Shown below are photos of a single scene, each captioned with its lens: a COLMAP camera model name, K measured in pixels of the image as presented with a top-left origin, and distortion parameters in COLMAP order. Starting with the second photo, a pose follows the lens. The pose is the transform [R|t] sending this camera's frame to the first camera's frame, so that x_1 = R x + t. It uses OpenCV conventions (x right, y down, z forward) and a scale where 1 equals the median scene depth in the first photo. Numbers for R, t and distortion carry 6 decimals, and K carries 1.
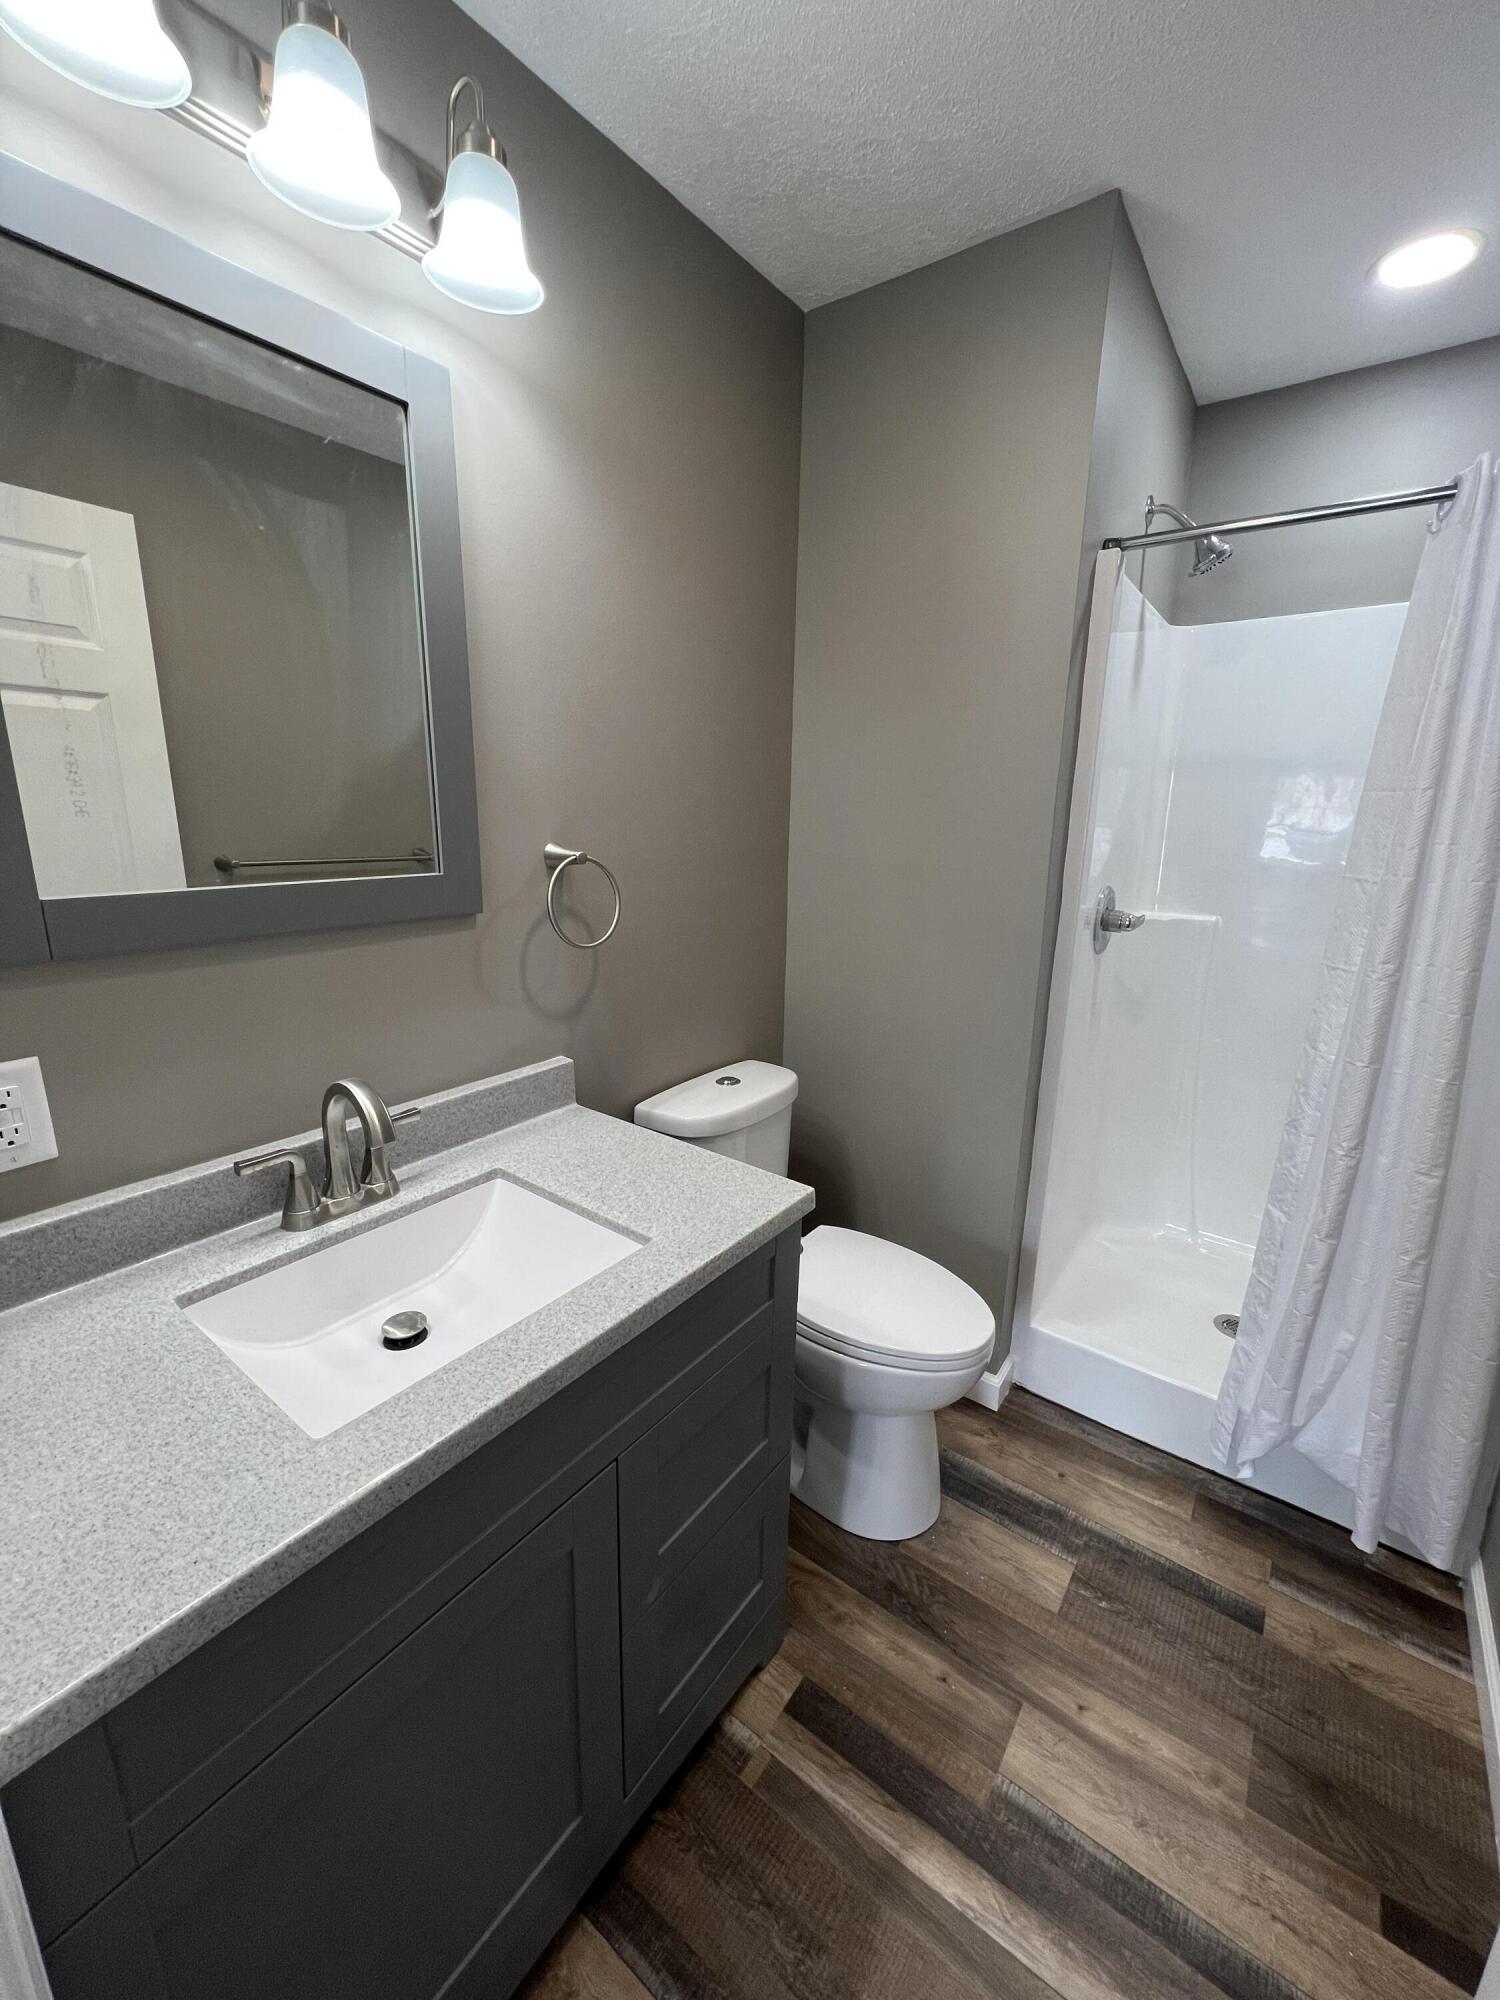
lens RADIAL K [[801.5, 0, 756.1], [0, 801.5, 996.5], [0, 0, 1]] dist [-0.000574, 0.000406]
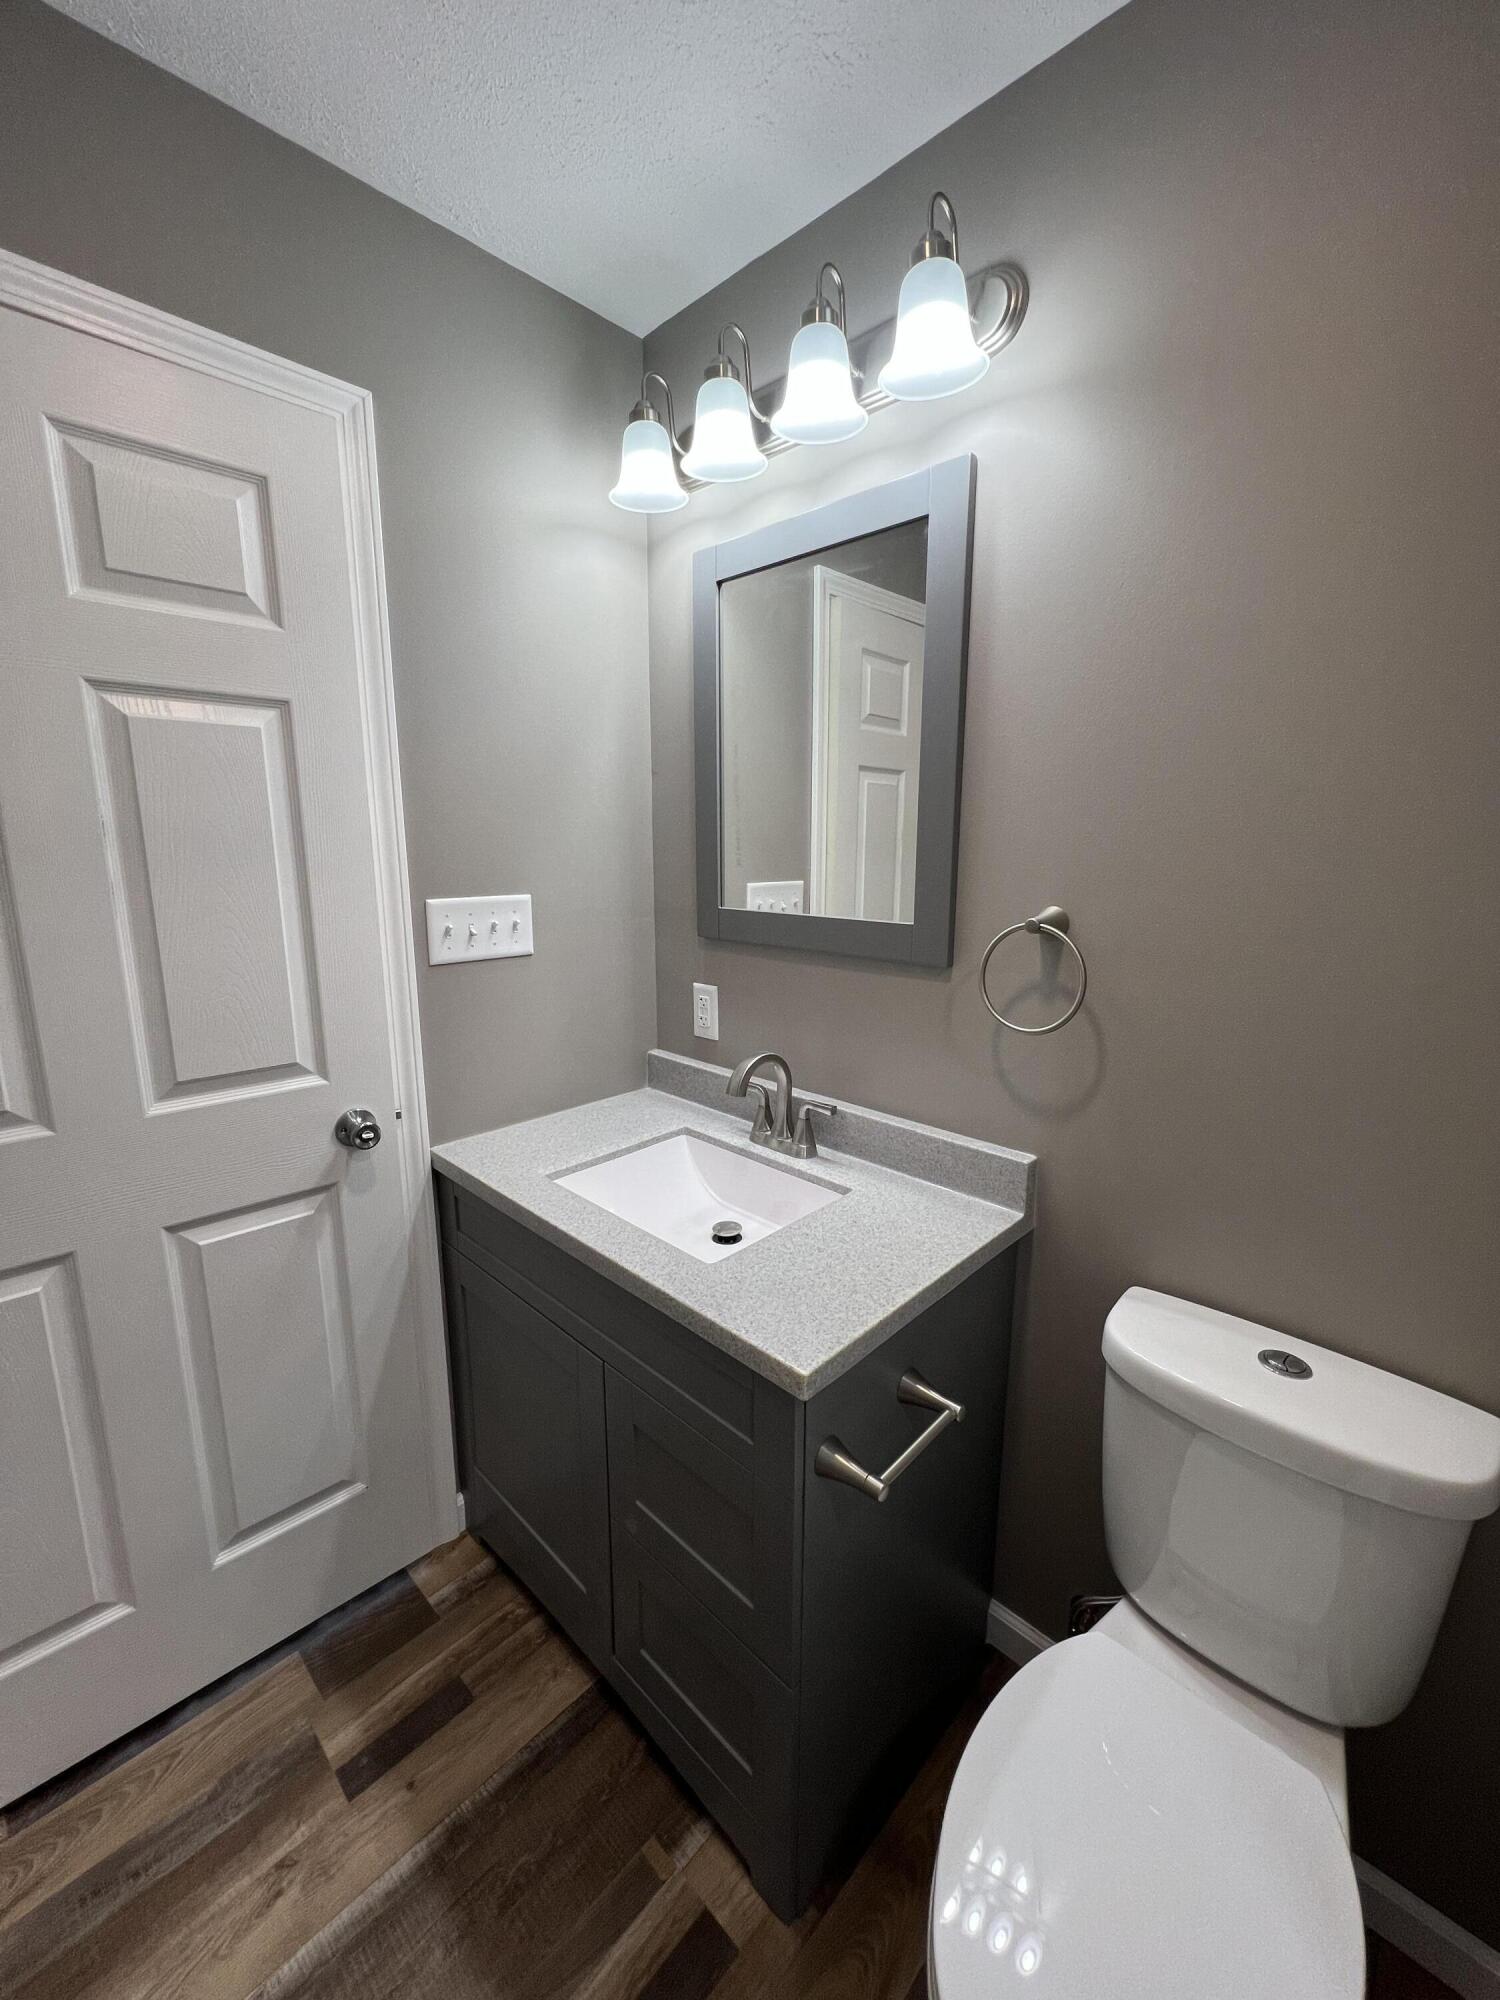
lens RADIAL K [[801.5, 0, 756.1], [0, 801.5, 996.5], [0, 0, 1]] dist [-0.000574, 0.000406]
pose [[-0.127896, 0.170395, -0.977041, 0.744026], [-0.238773, 0.950865, 0.197086, -0.228794], [0.962616, 0.258498, -0.080926, 0.928169]]
